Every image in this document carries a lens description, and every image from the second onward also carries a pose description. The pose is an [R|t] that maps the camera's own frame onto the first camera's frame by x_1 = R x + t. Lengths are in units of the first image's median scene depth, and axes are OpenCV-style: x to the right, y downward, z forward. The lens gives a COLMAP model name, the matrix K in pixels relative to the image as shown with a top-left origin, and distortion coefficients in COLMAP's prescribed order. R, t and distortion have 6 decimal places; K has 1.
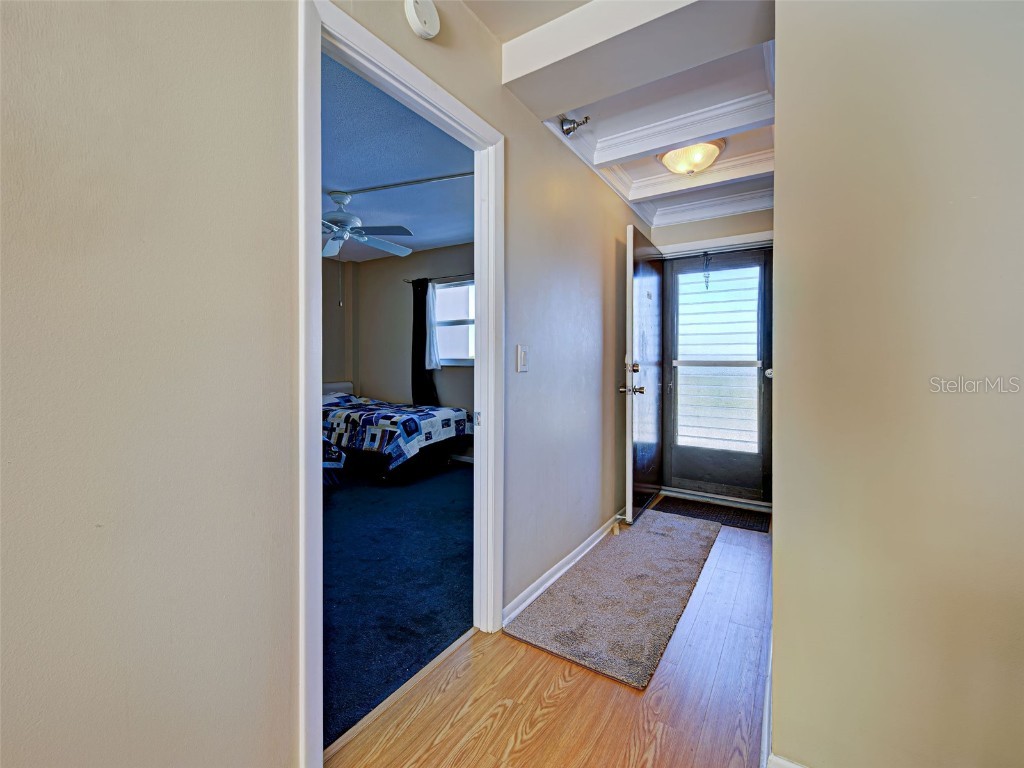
lens RADIAL K [[431.9, 0, 504.9], [0, 431.9, 365.3], [0, 0, 1]] dist [0.002036, -0.000005]
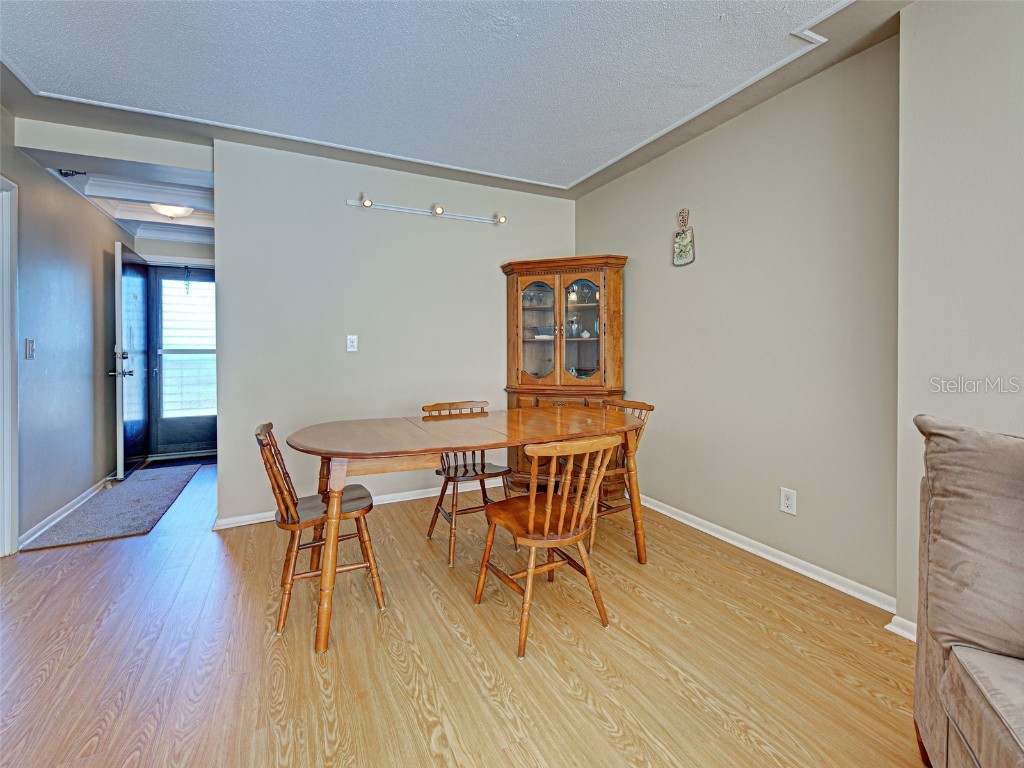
lens RADIAL K [[468.5, 0, 513.7], [0, 468.5, 354.6], [0, 0, 1]] dist [-0.001741, -0.000465]
pose [[0.512010, -0.011424, 0.858904, -0.259528], [0.008986, 0.999928, 0.007943, 0.001990], [-0.858933, 0.003652, 0.512076, -0.603295]]
